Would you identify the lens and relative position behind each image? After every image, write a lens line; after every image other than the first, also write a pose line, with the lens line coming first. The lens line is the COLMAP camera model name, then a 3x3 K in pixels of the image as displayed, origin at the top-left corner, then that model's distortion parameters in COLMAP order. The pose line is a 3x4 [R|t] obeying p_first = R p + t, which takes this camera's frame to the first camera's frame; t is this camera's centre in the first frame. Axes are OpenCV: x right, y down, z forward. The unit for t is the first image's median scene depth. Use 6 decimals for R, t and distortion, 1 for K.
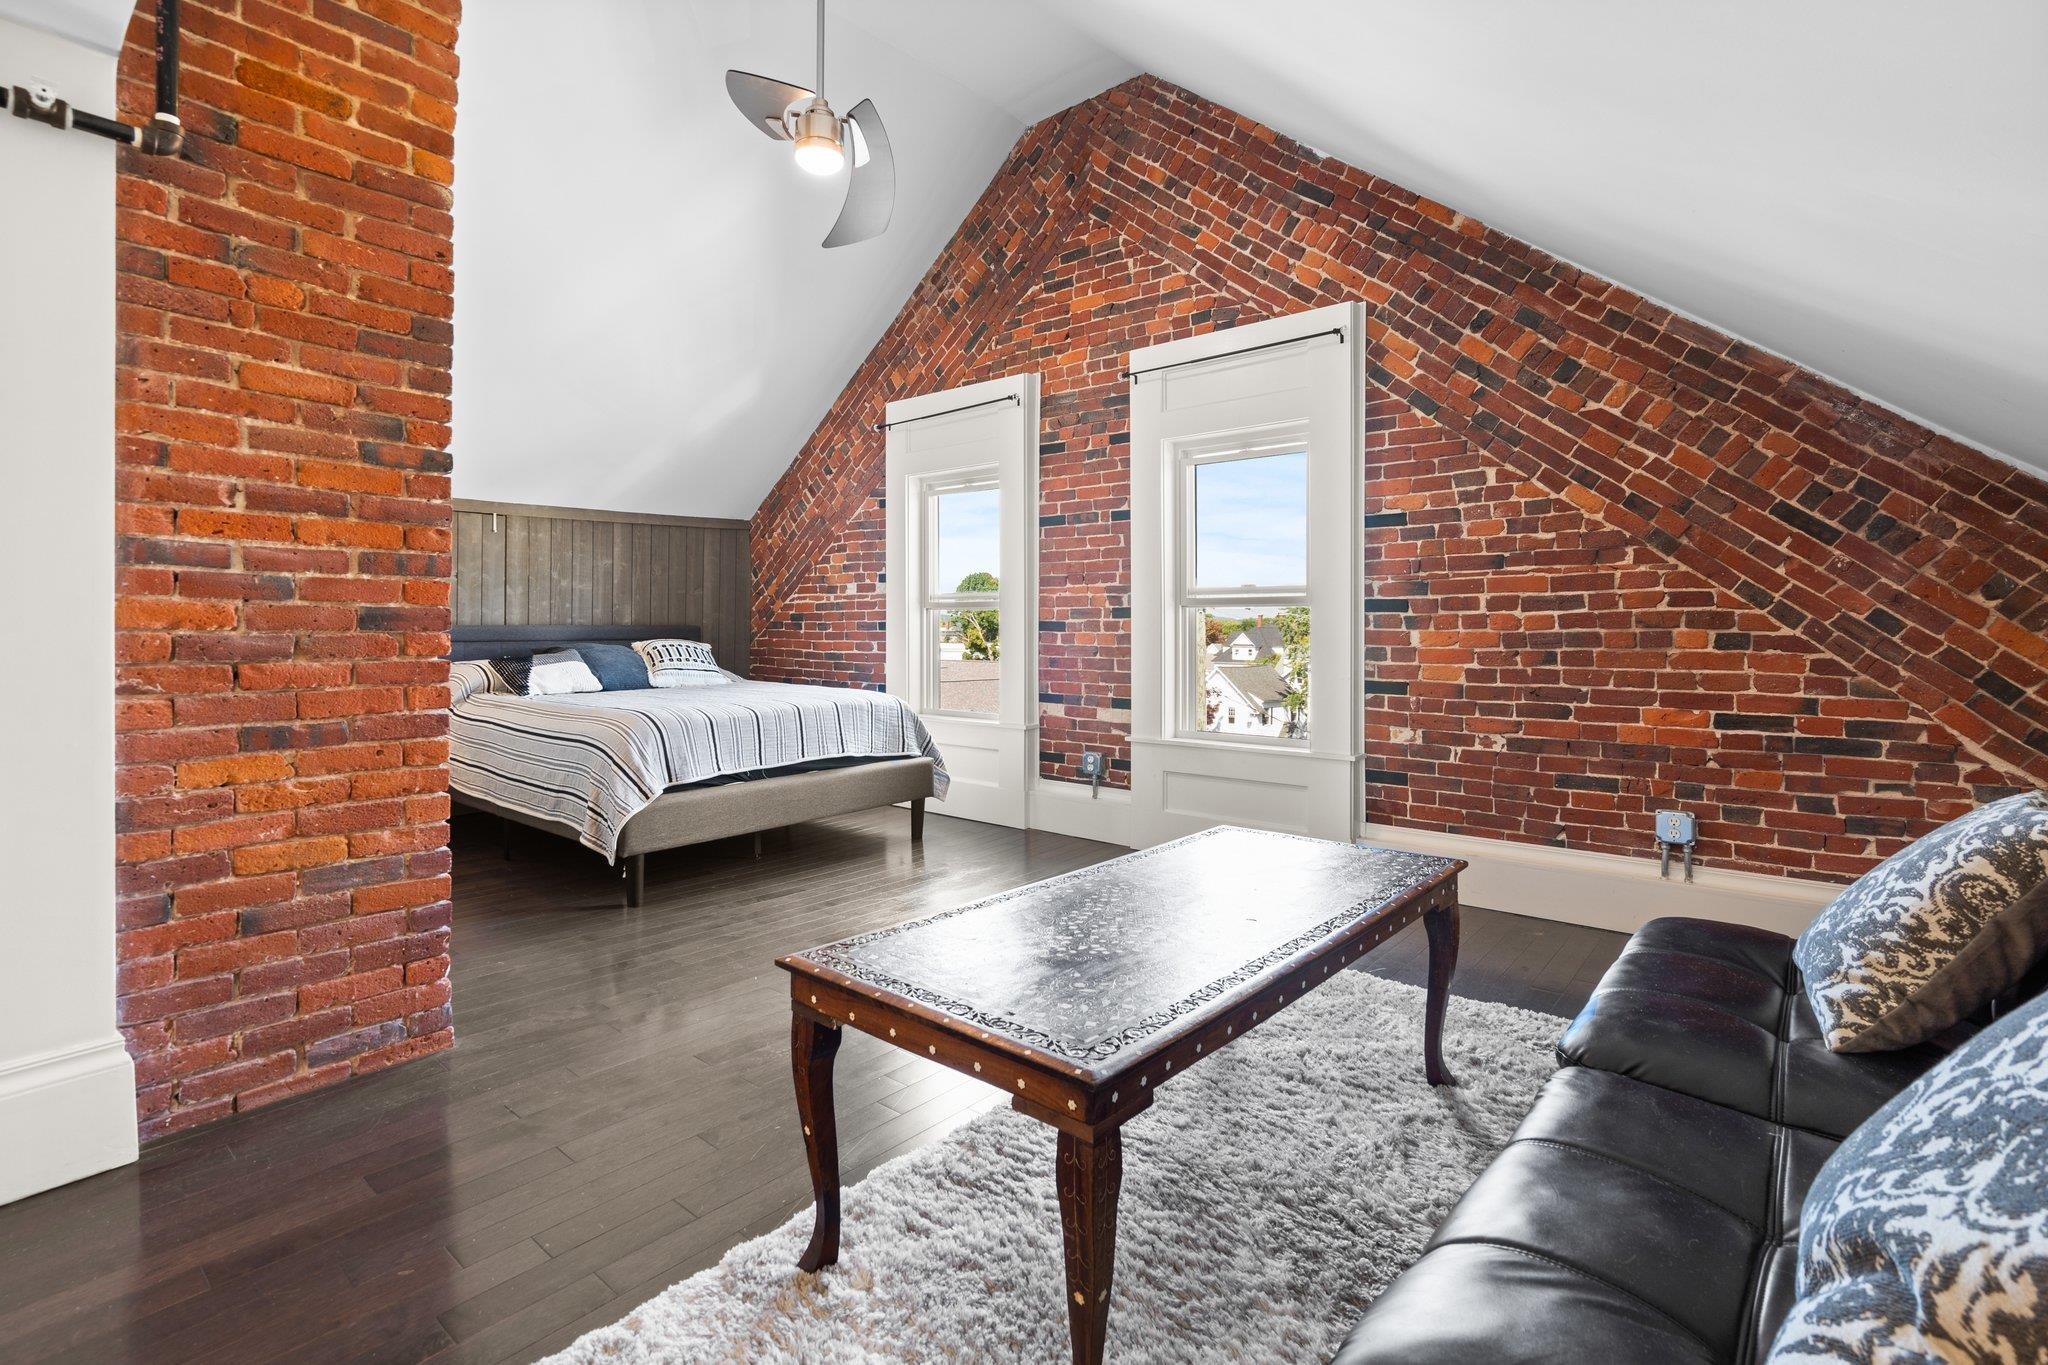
lens RADIAL K [[950.5, 0, 1072.5], [0, 950.5, 645.6], [0, 0, 1]] dist [-0.003792, 0.002425]
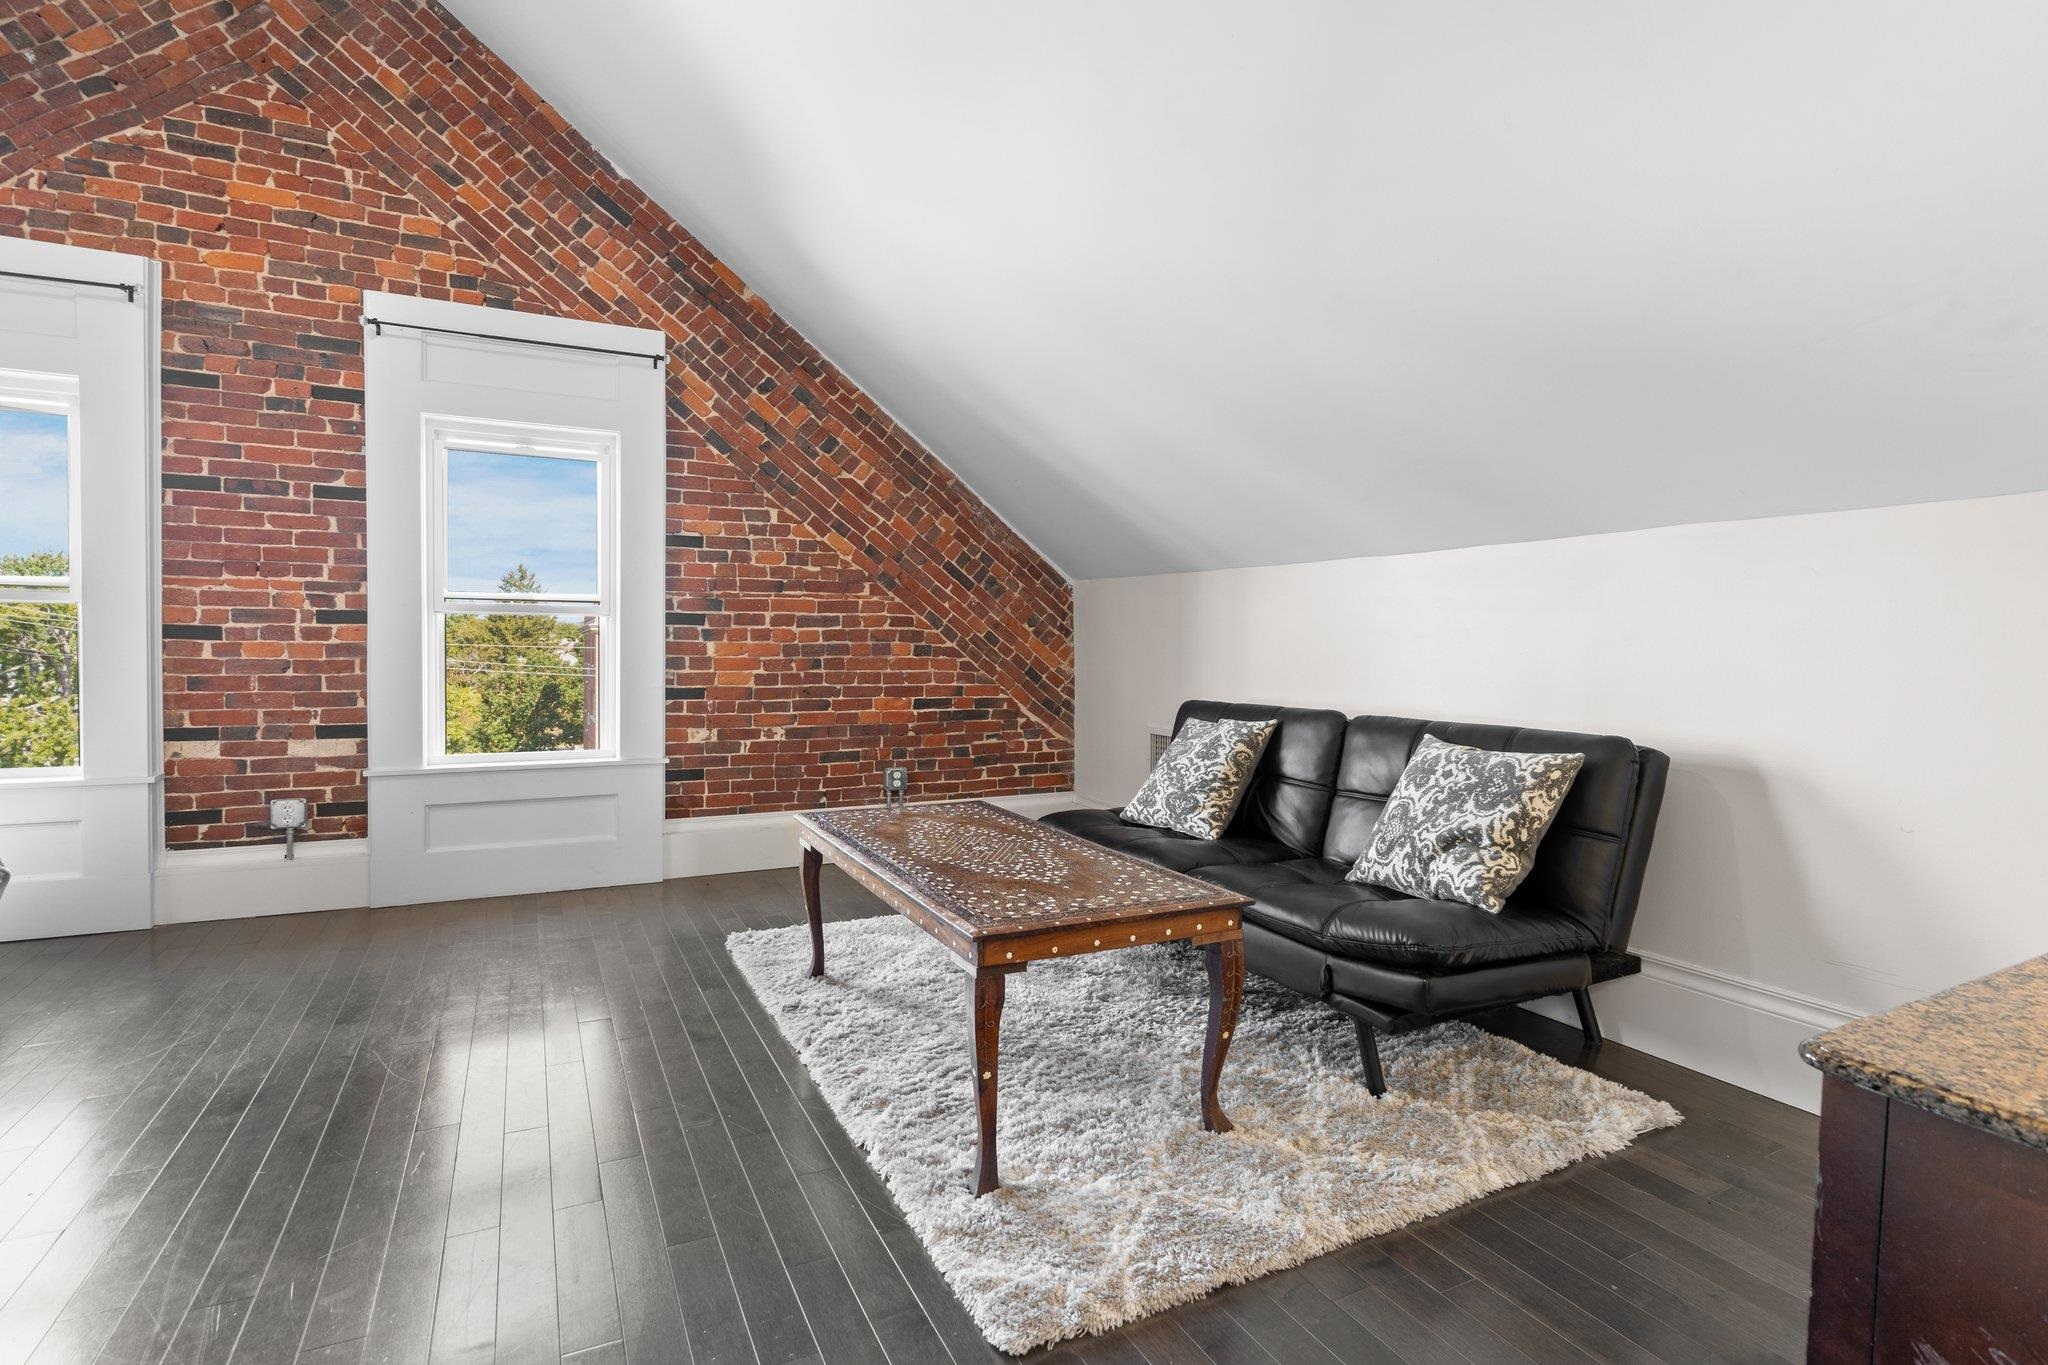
lens RADIAL K [[950.5, 0, 1021.6], [0, 950.5, 677.3], [0, 0, 1]] dist [-0.003792, 0.002425]
pose [[0.420157, -0.029256, 0.906980, -0.511617], [0.006621, 0.999552, 0.029175, -0.004252], [-0.907427, -0.006253, 0.420163, 0.185850]]
